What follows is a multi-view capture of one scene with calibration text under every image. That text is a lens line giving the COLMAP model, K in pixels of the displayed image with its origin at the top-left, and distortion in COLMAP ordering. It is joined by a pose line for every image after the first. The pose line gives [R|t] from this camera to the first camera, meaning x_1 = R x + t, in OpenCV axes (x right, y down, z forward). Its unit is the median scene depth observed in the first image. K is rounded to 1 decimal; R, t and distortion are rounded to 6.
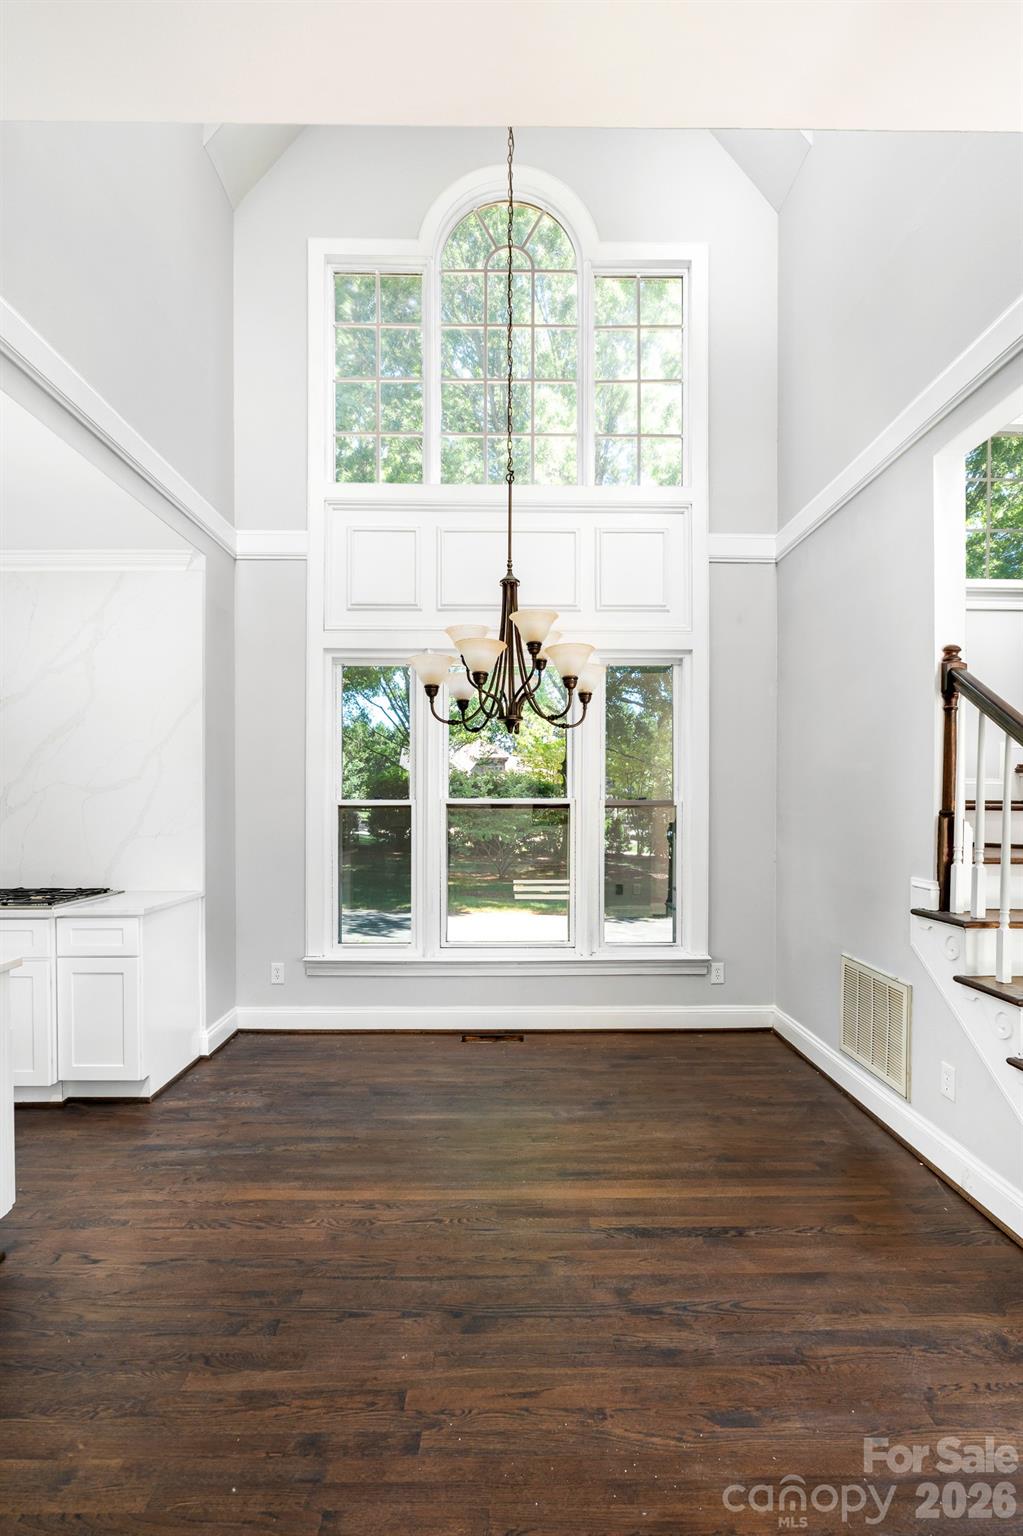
lens RADIAL K [[682.6, 0, 451.5], [0, 682.6, 804.6], [0, 0, 1]] dist [-0.009861, 0.002633]
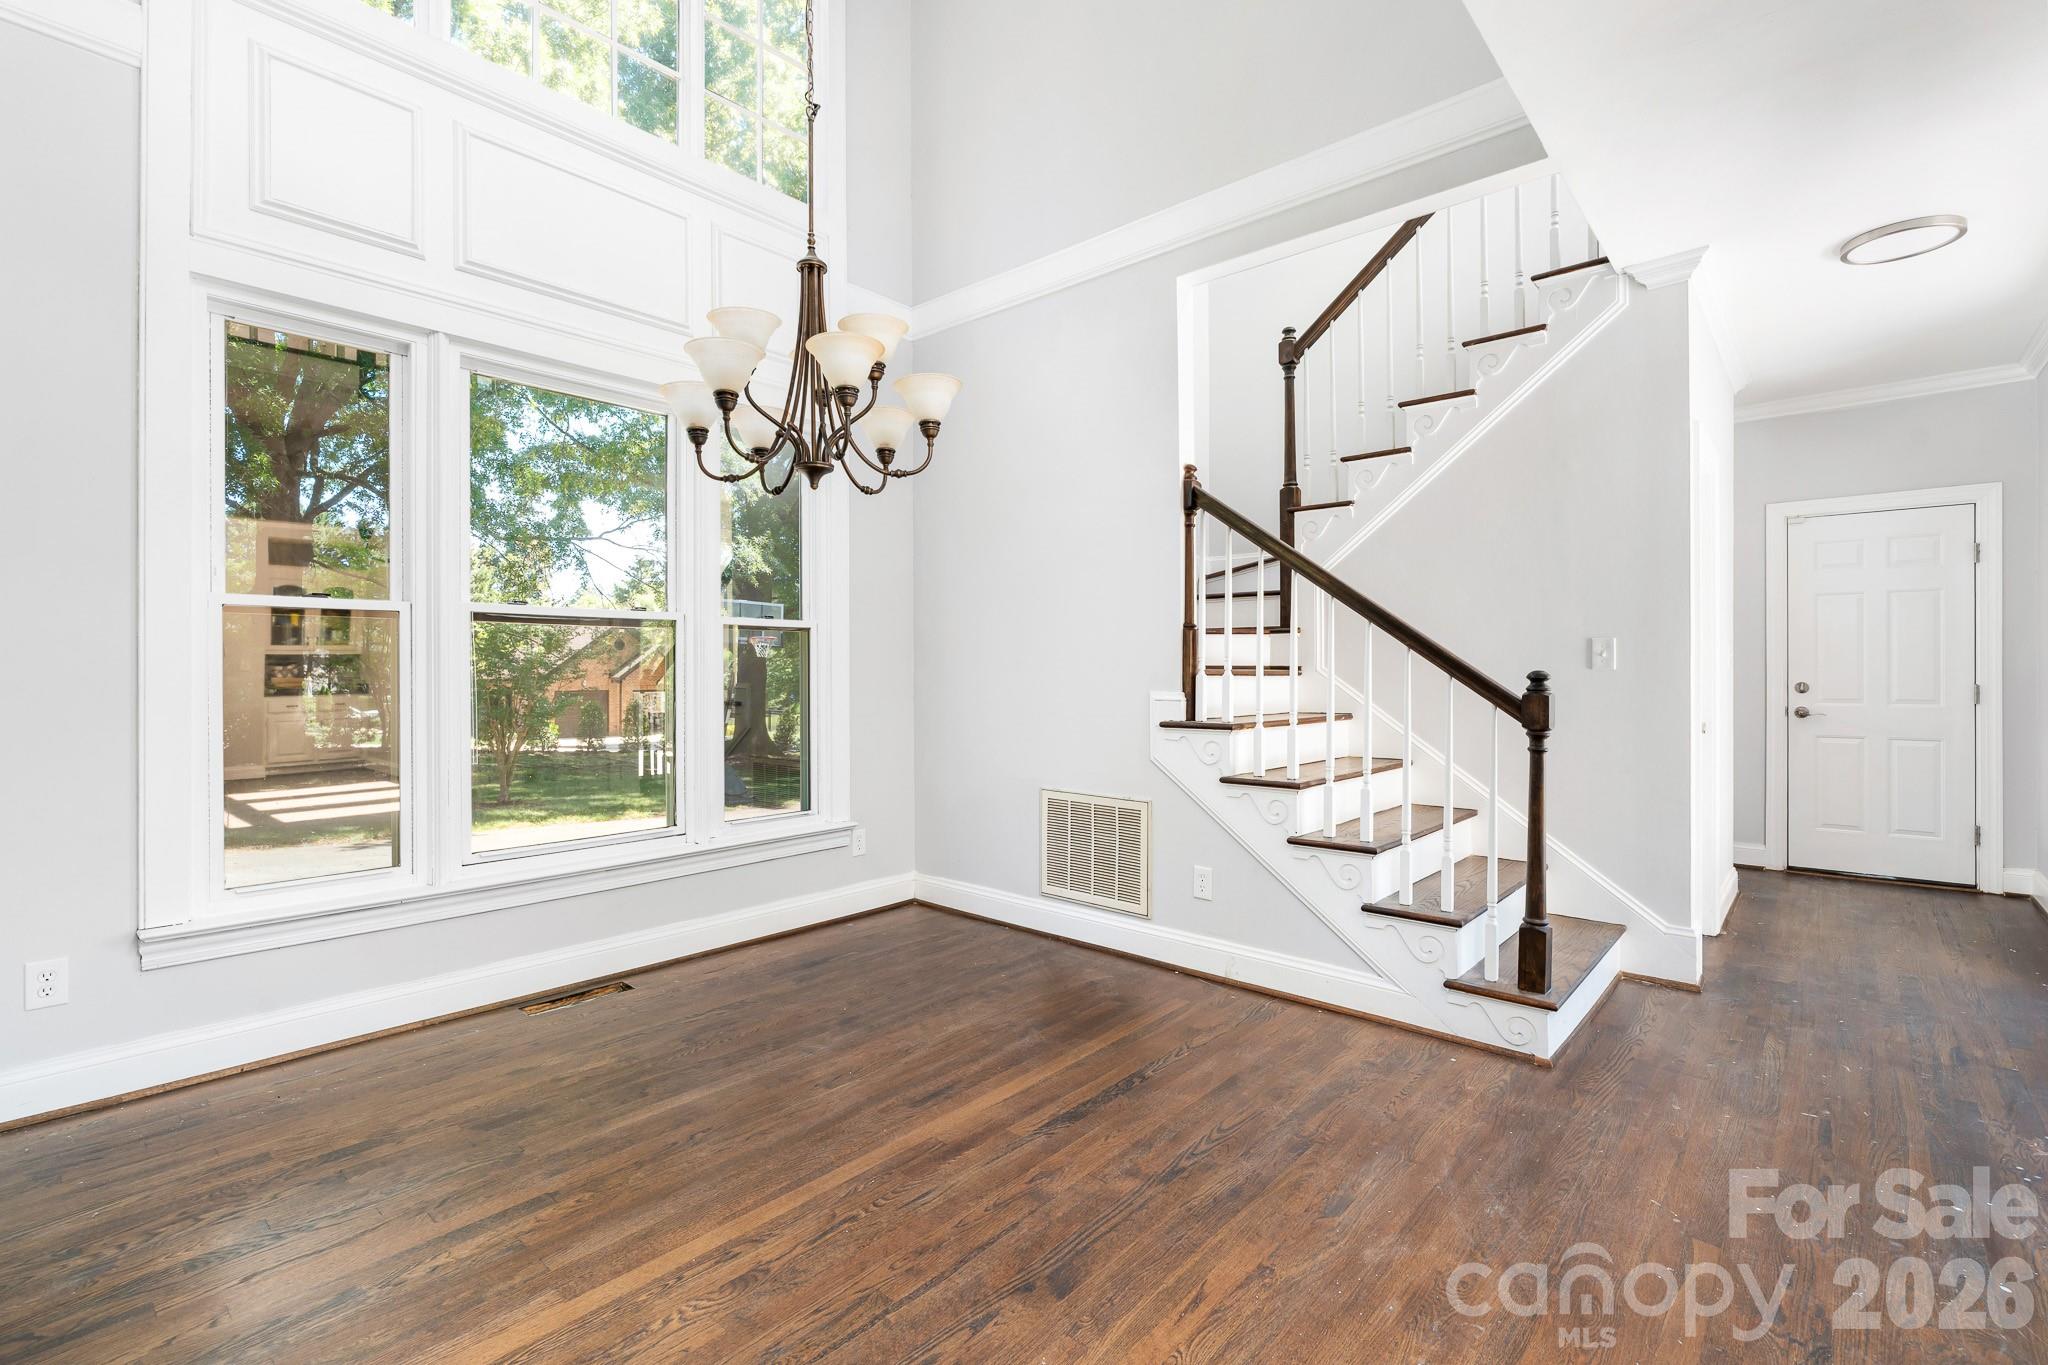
lens RADIAL K [[910.1, 0, 1068.7], [0, 910.1, 657.3], [0, 0, 1]] dist [-0.009861, 0.002633]
pose [[0.664818, 0.004458, 0.746993, -0.431082], [-0.003509, 0.999990, -0.002845, 0.065784], [-0.746998, -0.000729, 0.664826, 0.223819]]
